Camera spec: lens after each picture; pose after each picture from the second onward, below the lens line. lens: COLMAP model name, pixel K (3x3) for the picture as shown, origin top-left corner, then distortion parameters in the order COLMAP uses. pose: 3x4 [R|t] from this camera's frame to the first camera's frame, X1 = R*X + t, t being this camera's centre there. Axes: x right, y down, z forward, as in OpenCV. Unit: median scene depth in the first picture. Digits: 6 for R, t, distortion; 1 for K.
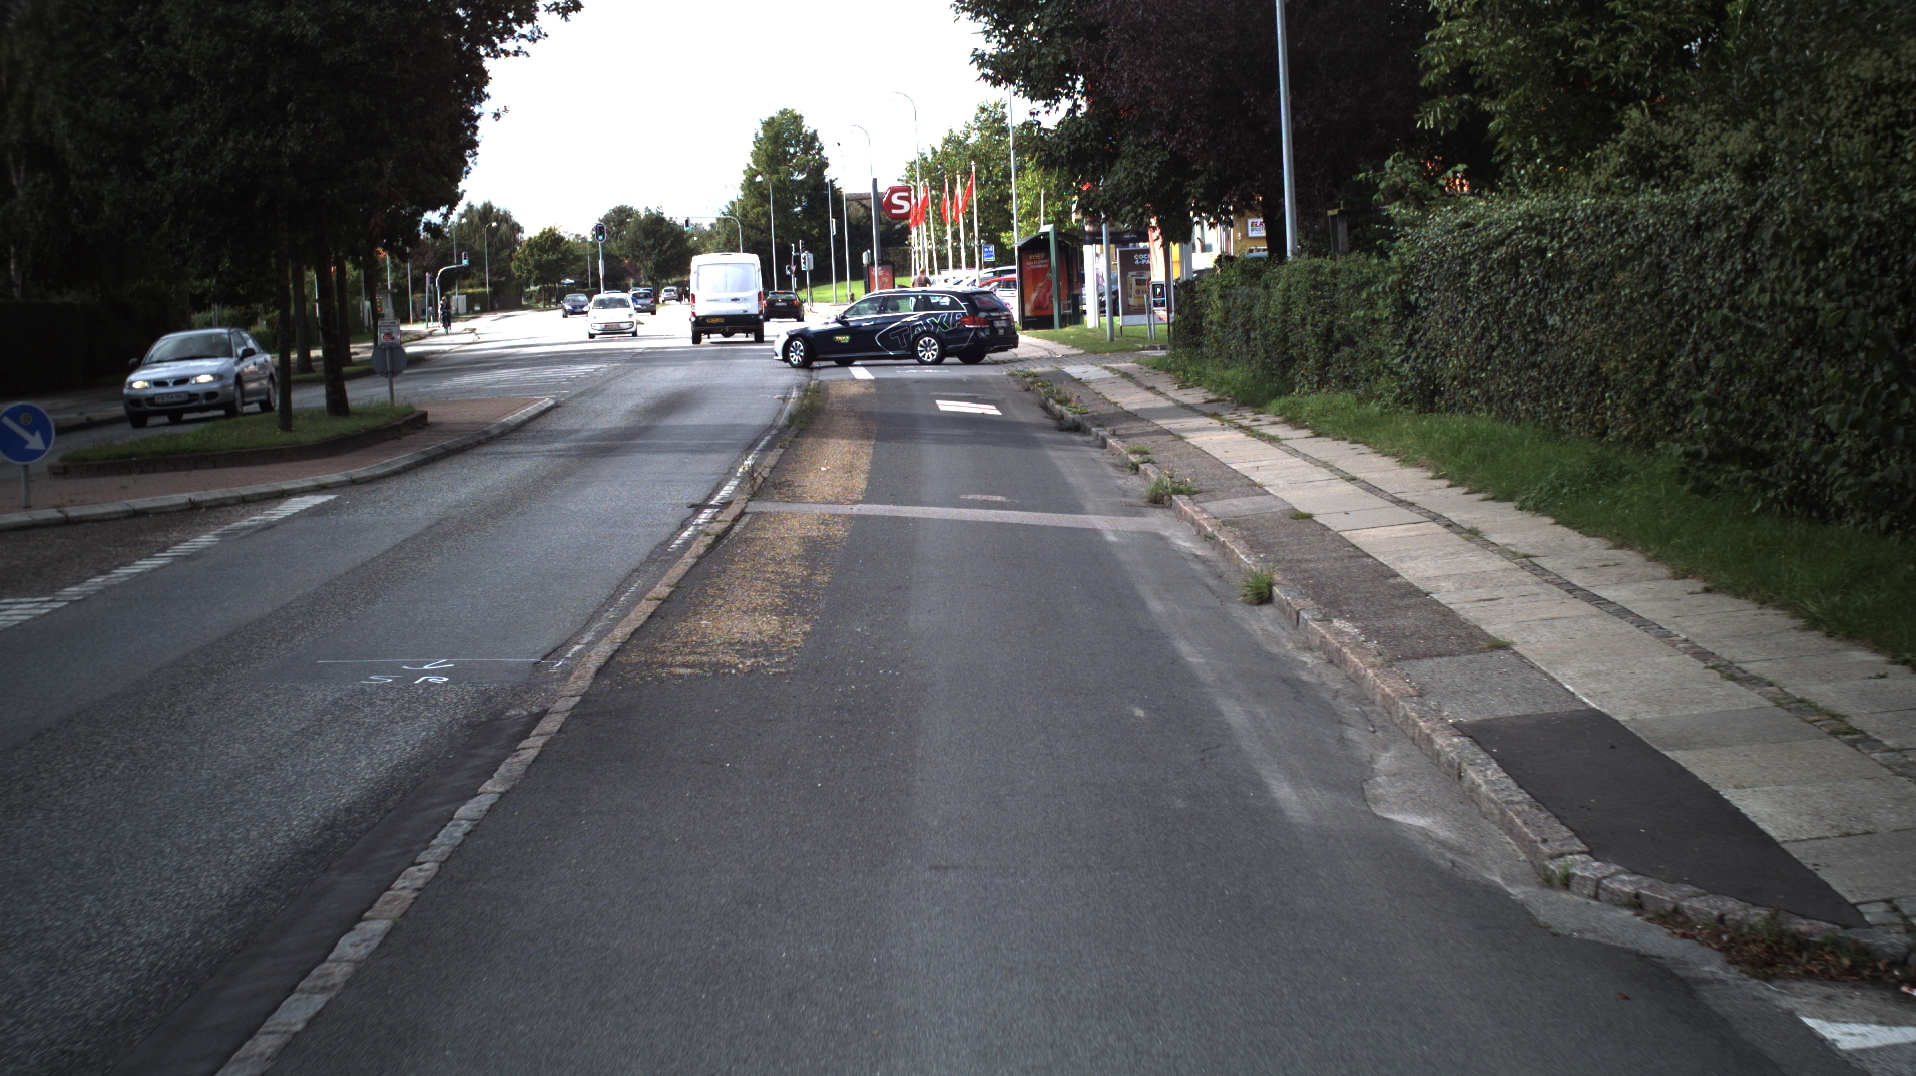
lens RADIAL K [[3663.8, 0, 958.0], [0, 3663.8, 538.0], [0, 0, 1]] dist [-0.204073, -0.128507]
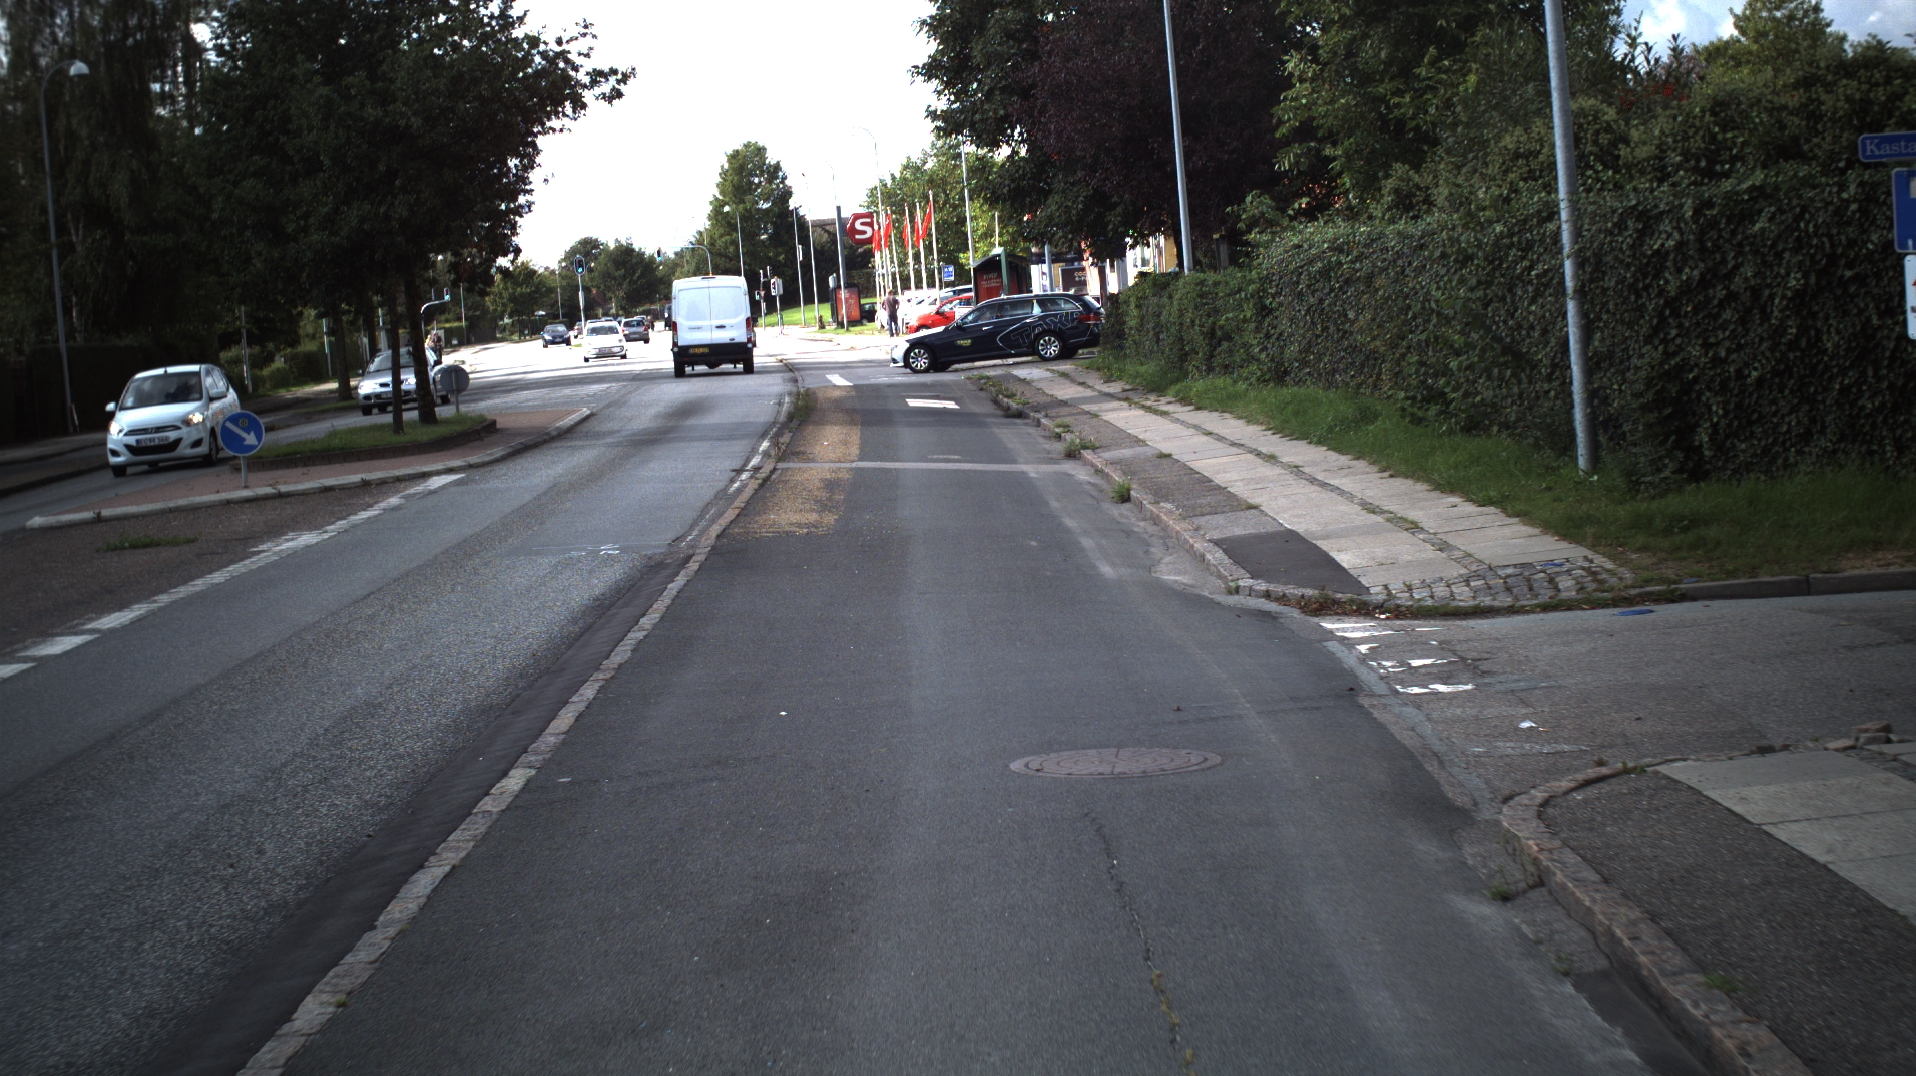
lens RADIAL K [[3663.8, 0, 958.0], [0, 3663.8, 538.0], [0, 0, 1]] dist [-0.204073, -0.128507]
pose [[0.999425, -0.032889, 0.008245, -0.000253], [0.032931, 0.999445, -0.005011, 0.015950], [-0.008076, 0.005279, 0.999953, -0.227270]]
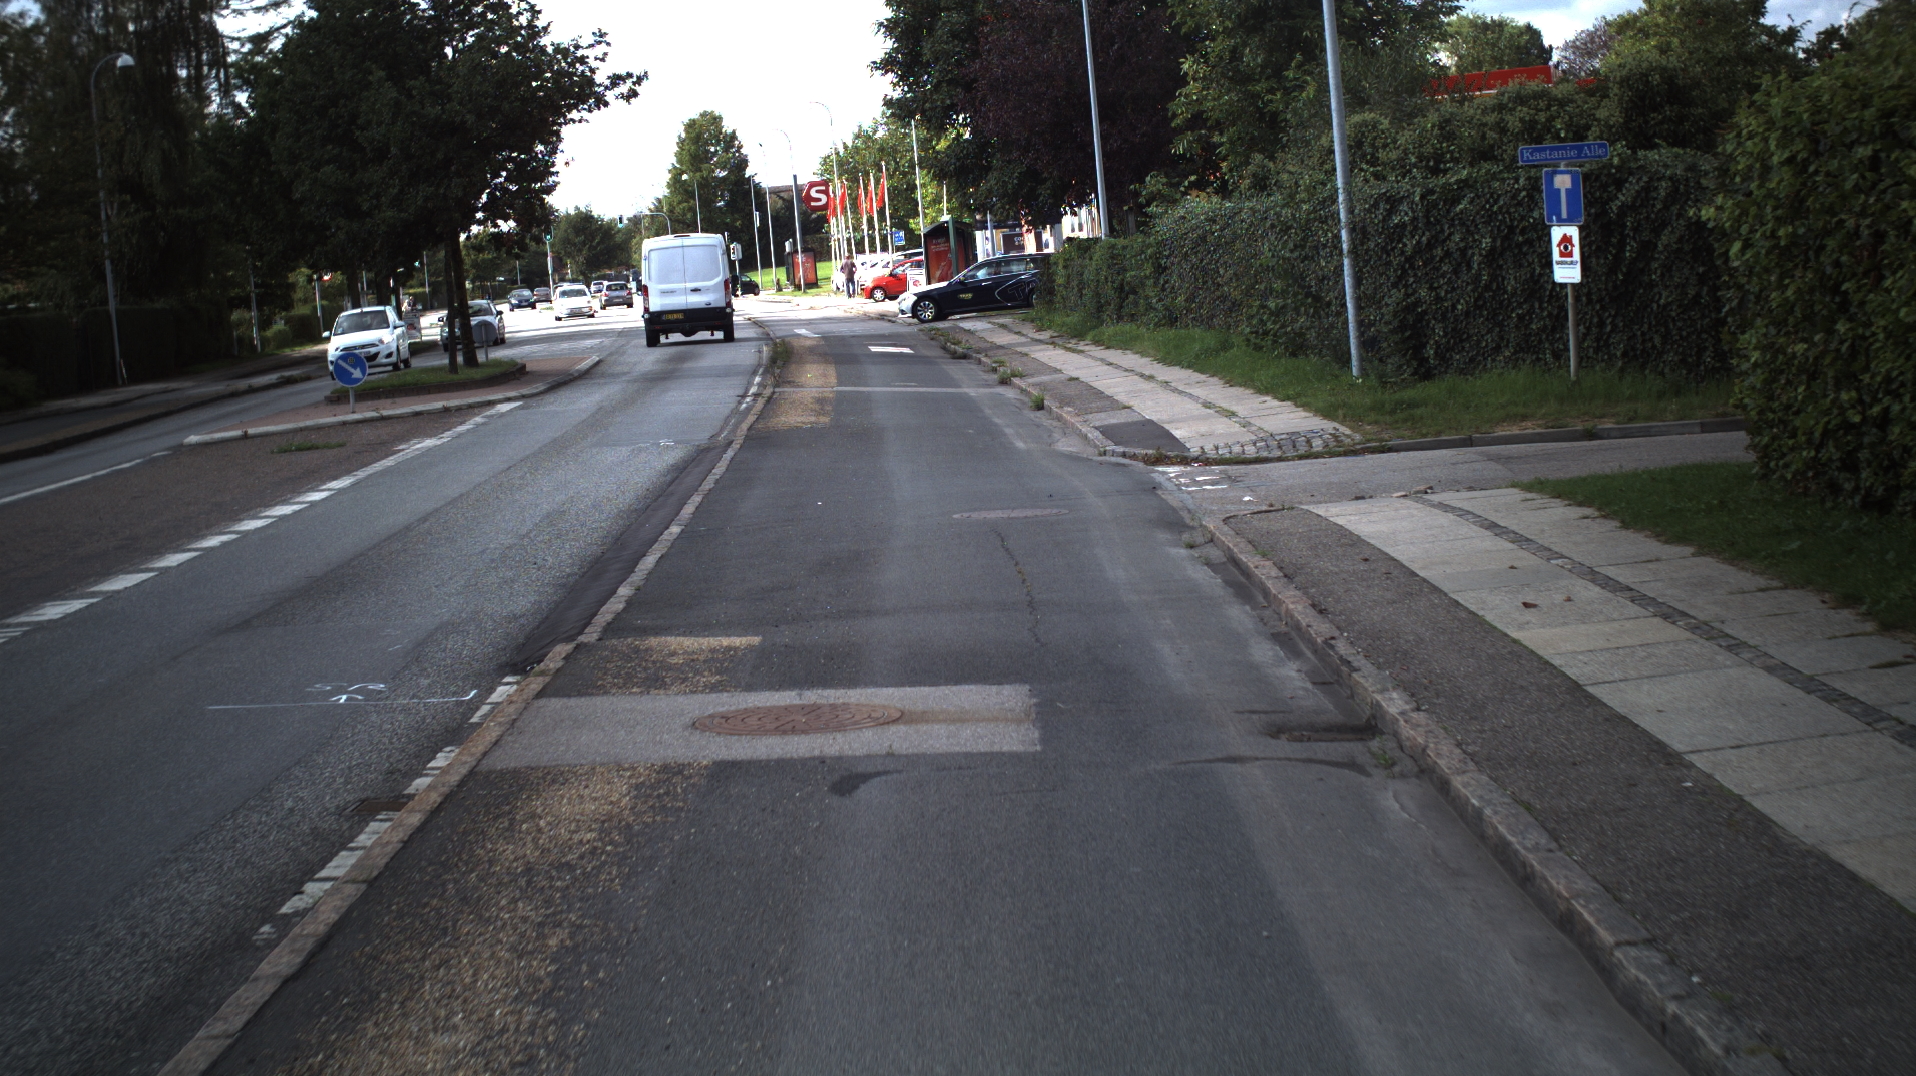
lens RADIAL K [[3663.8, 0, 958.0], [0, 3663.8, 538.0], [0, 0, 1]] dist [-0.204073, -0.128507]
pose [[0.999000, -0.039225, 0.021463, -0.004807], [0.039118, 0.999220, 0.005387, 0.032400], [-0.021657, -0.004542, 0.999755, -0.454301]]
